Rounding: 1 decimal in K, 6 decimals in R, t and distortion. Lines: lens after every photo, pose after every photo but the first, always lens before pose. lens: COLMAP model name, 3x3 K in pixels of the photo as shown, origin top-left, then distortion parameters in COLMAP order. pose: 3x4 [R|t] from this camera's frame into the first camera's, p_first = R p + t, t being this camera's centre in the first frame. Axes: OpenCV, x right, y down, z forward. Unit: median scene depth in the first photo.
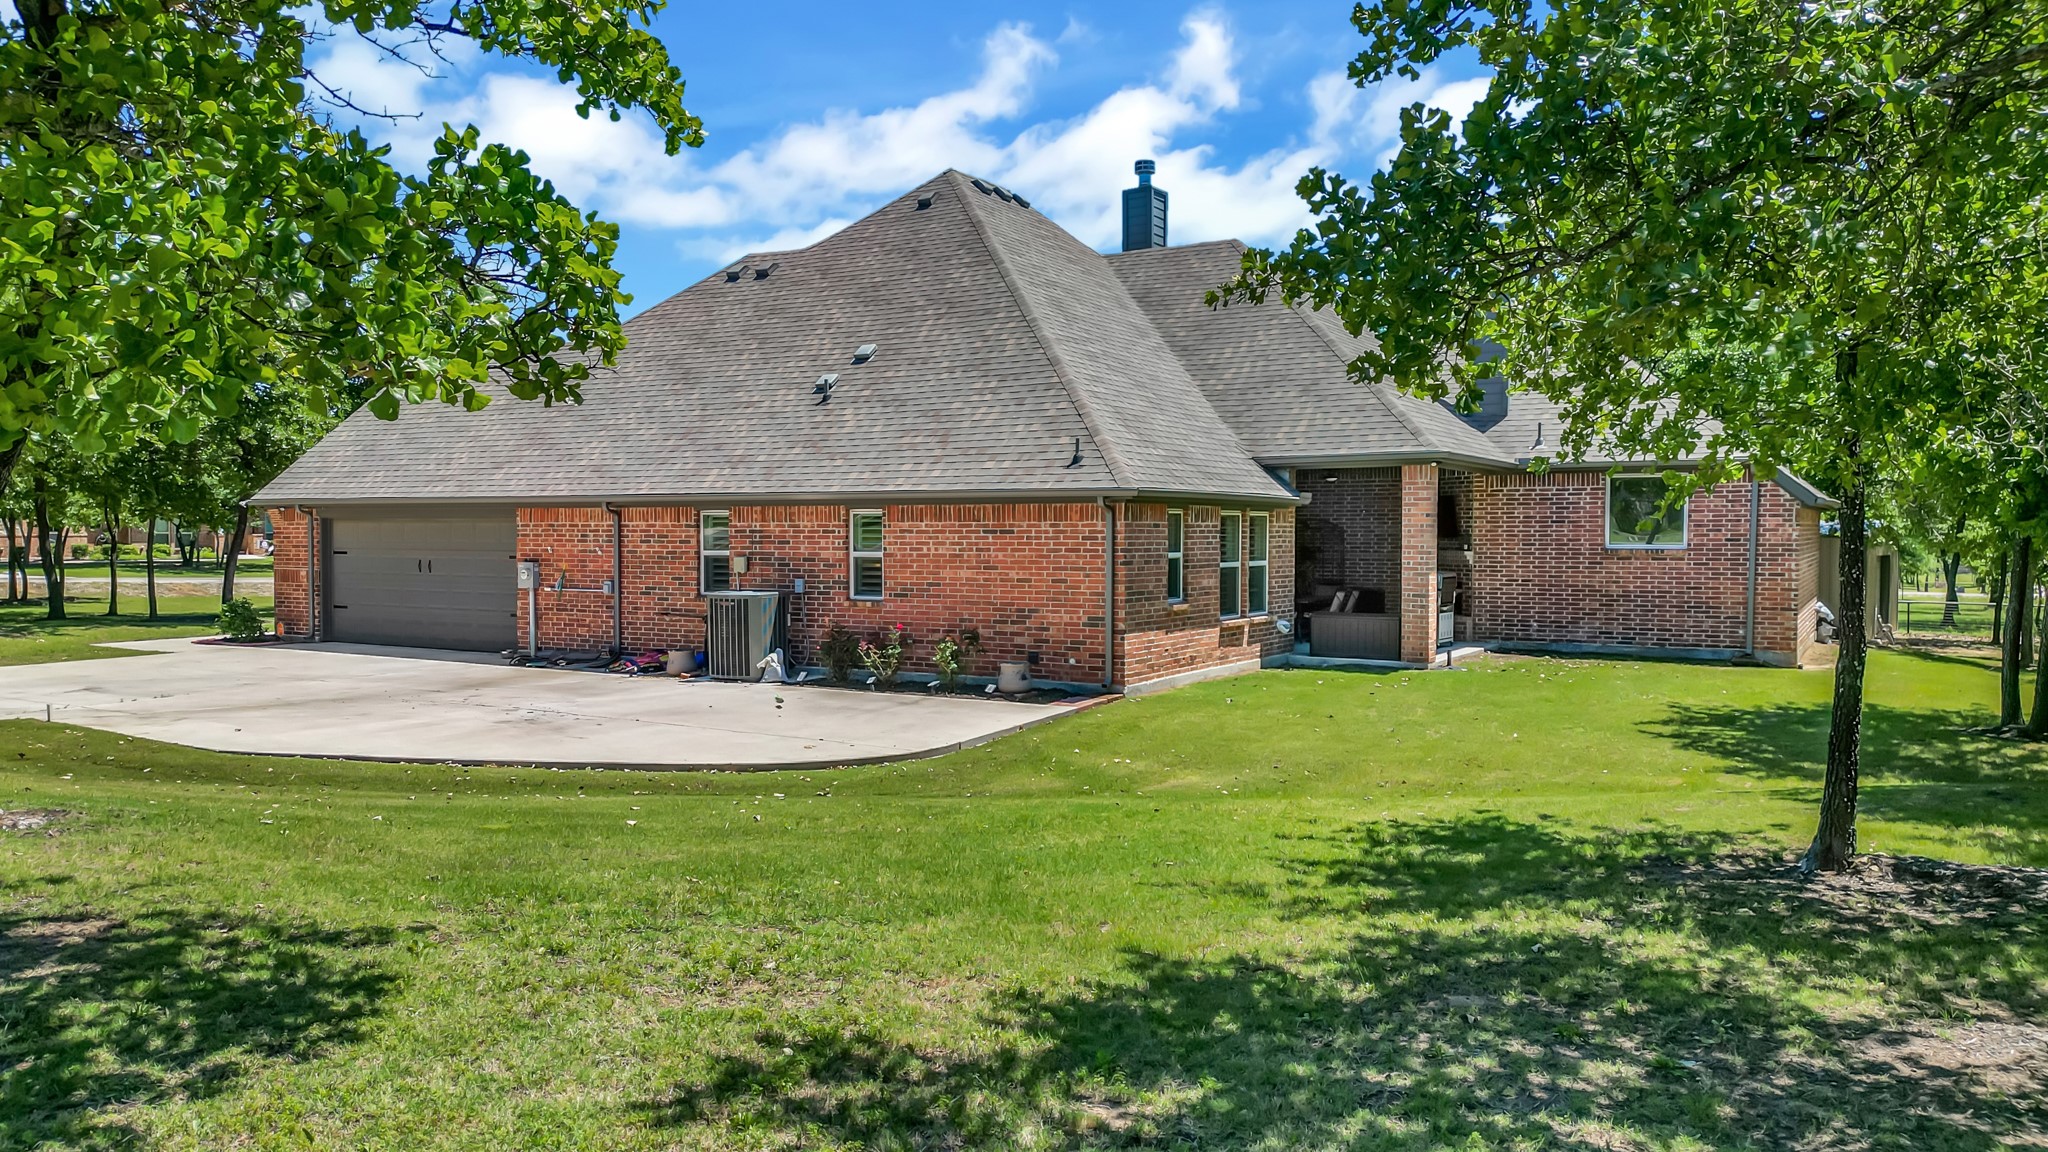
lens RADIAL K [[1448.6, 0, 1024.0], [0, 1448.6, 576.0], [0, 0, 1]] dist [0.059337, -0.060776]
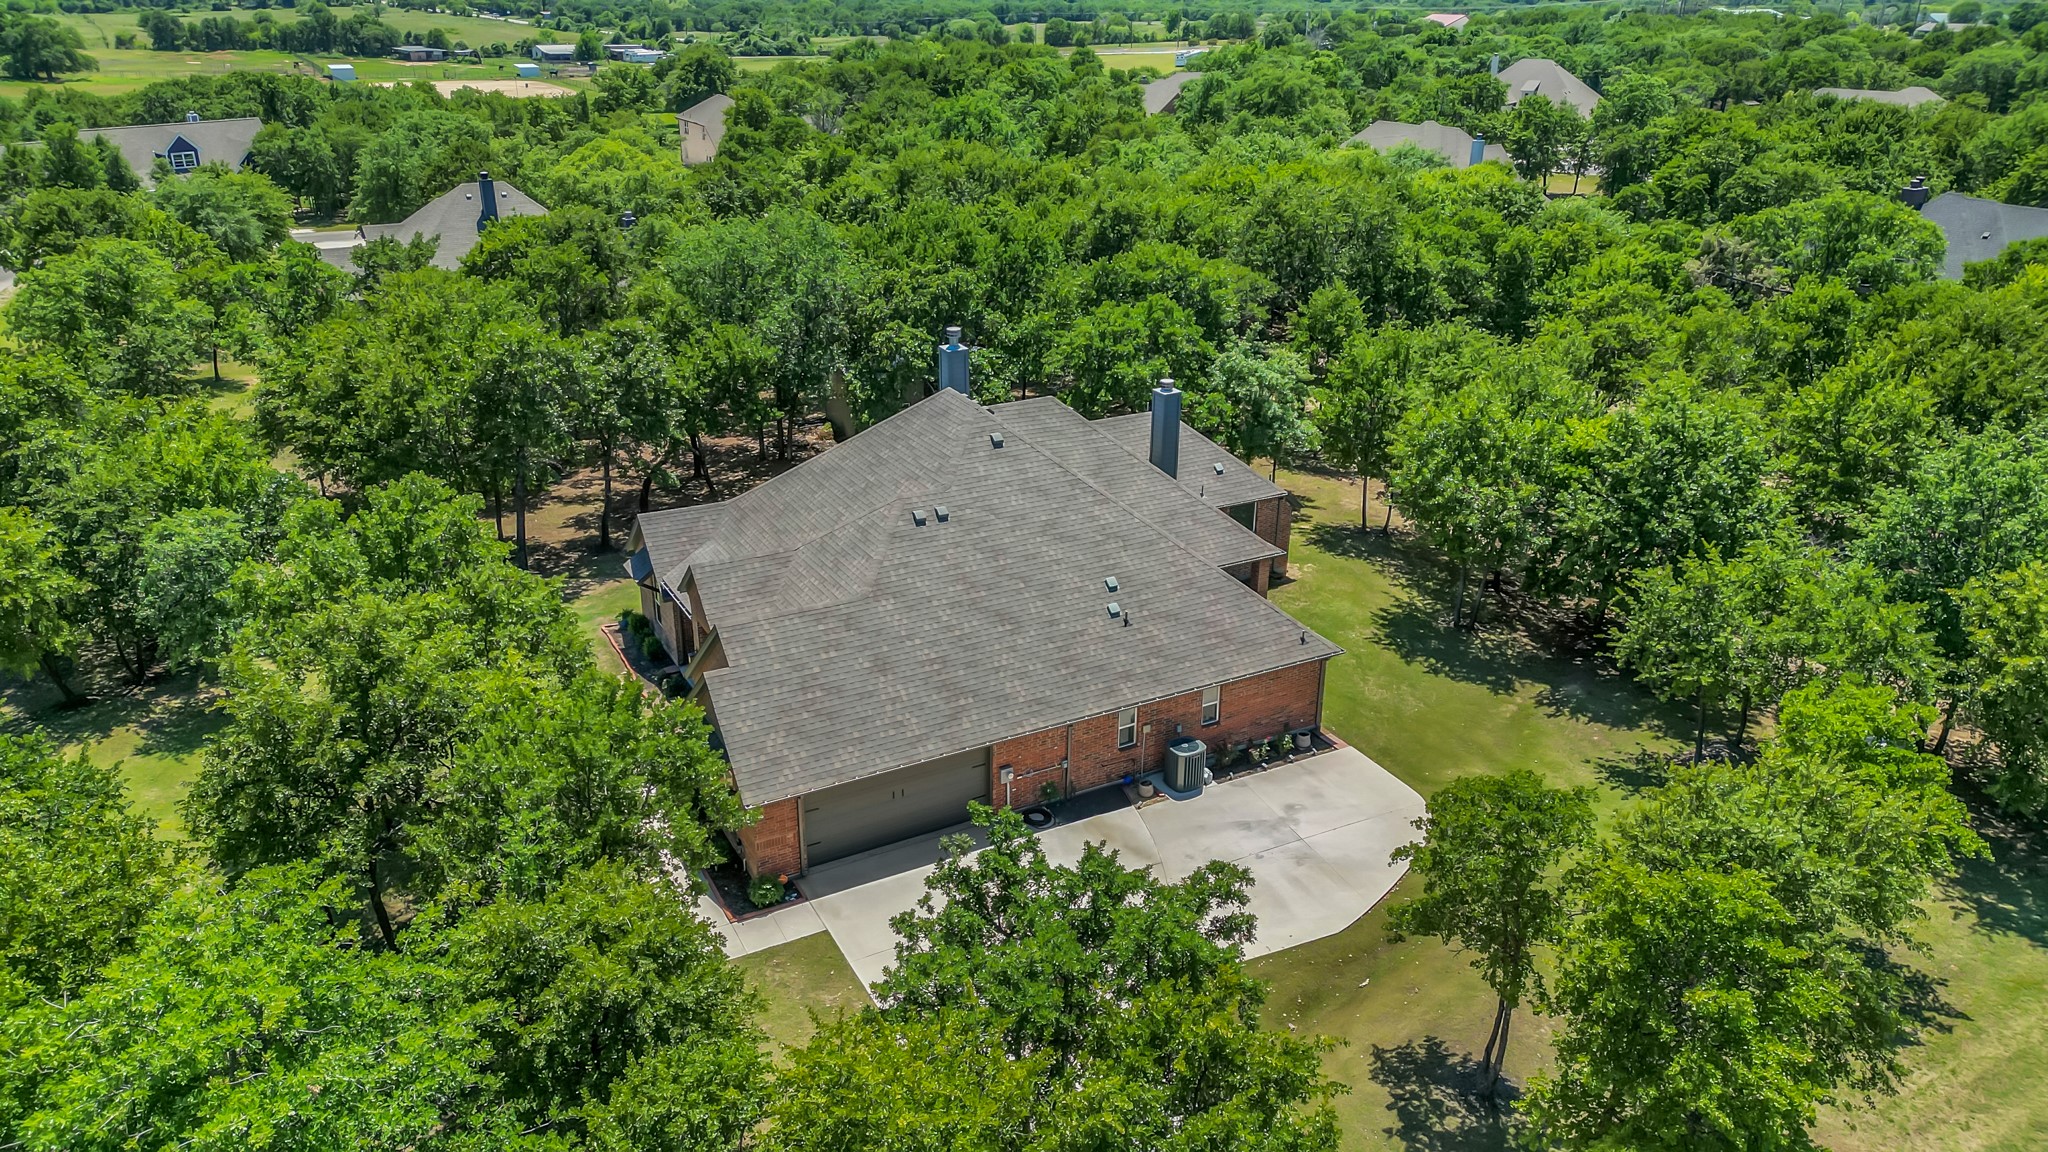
lens RADIAL K [[1448.6, 0, 1024.0], [0, 1448.6, 576.0], [0, 0, 1]] dist [0.059337, -0.060776]
pose [[0.494299, -0.334298, 0.802442, -1.837339], [-0.004564, 0.922088, 0.386954, -0.984183], [-0.869280, -0.194933, 0.454262, 0.337554]]
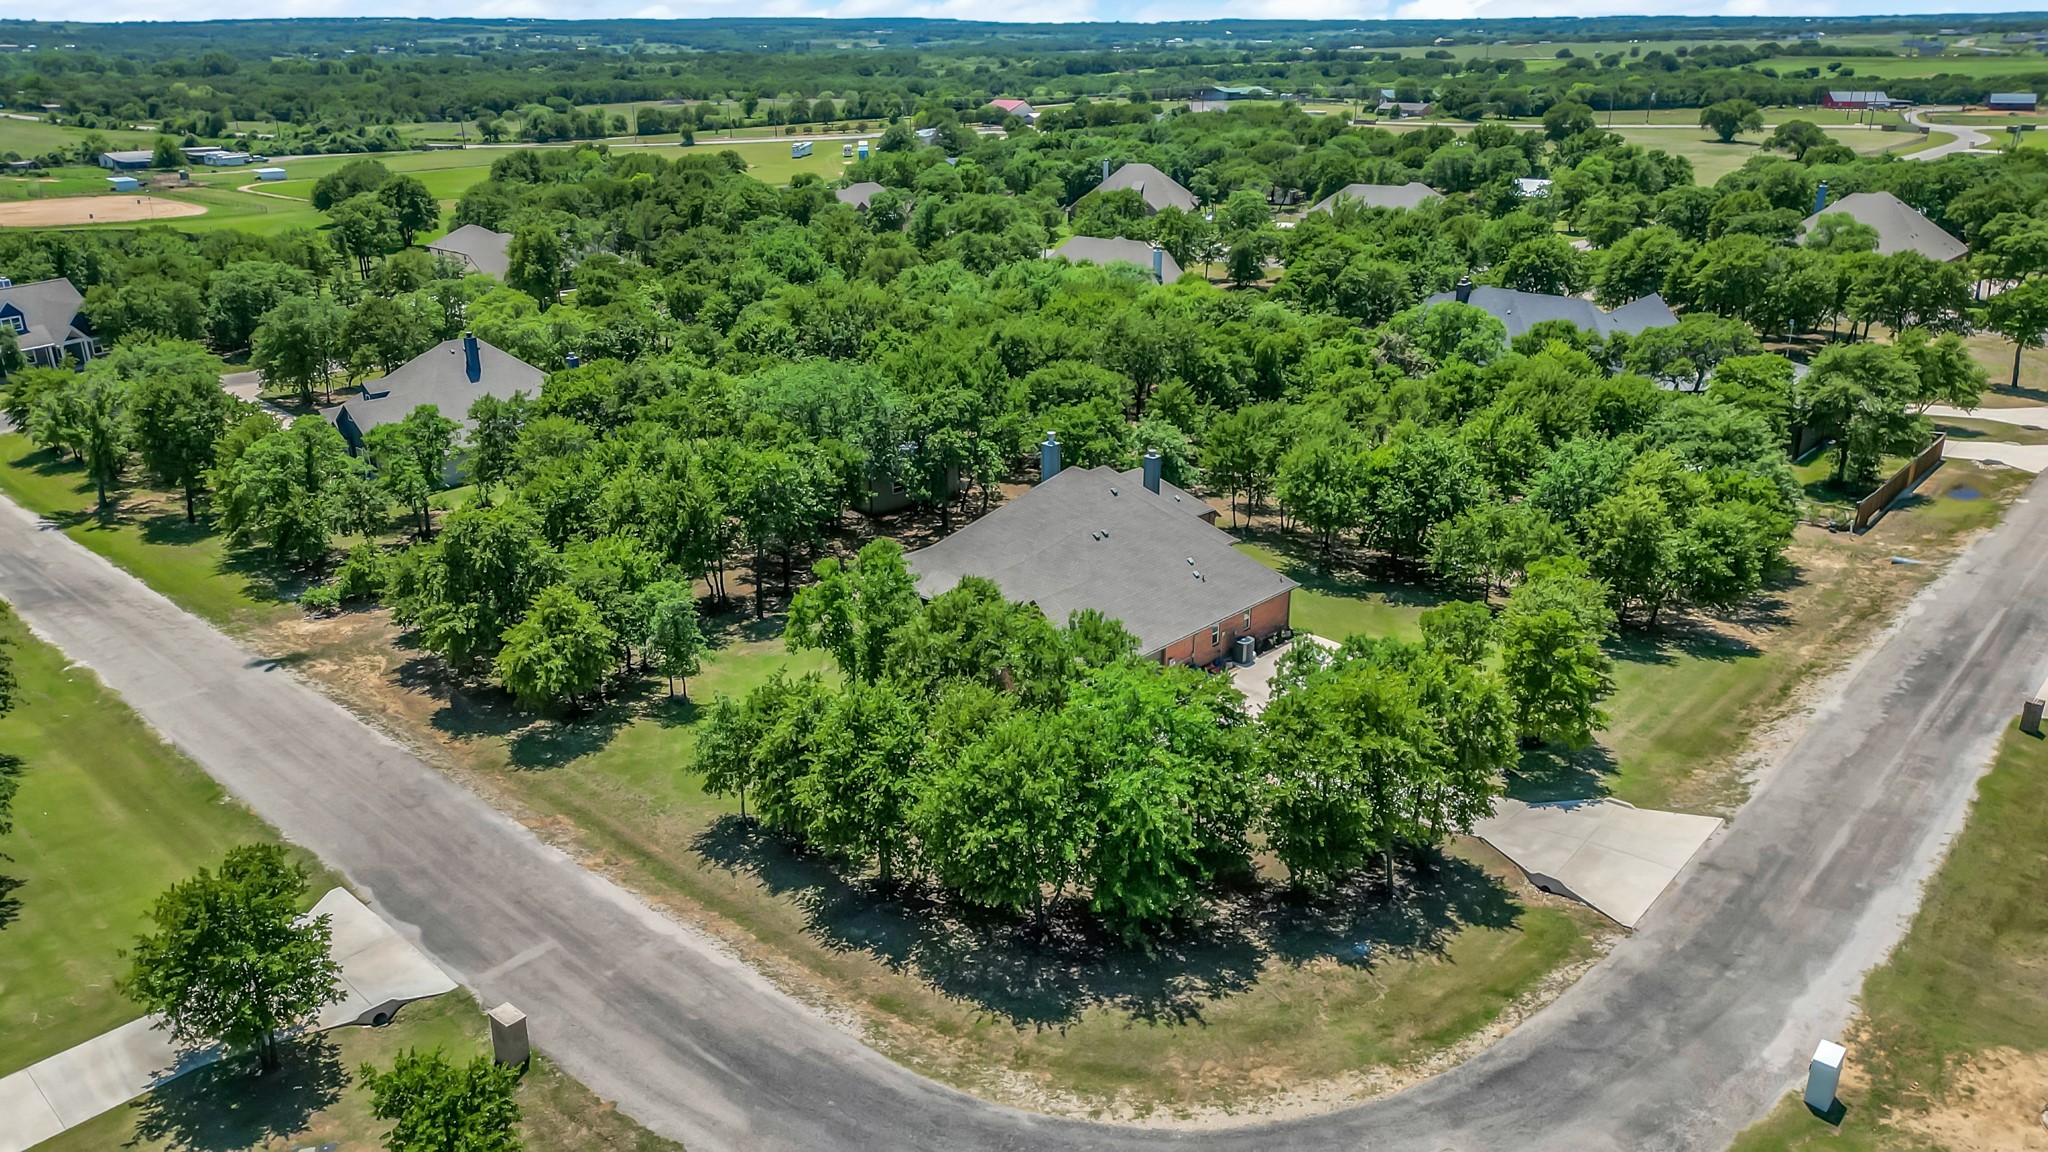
lens RADIAL K [[1448.6, 0, 1024.0], [0, 1448.6, 576.0], [0, 0, 1]] dist [0.059337, -0.060776]
pose [[0.204420, -0.347576, 0.915098, -3.788863], [0.004068, 0.935132, 0.354277, -1.518779], [-0.978875, -0.068699, 0.192573, 0.850652]]
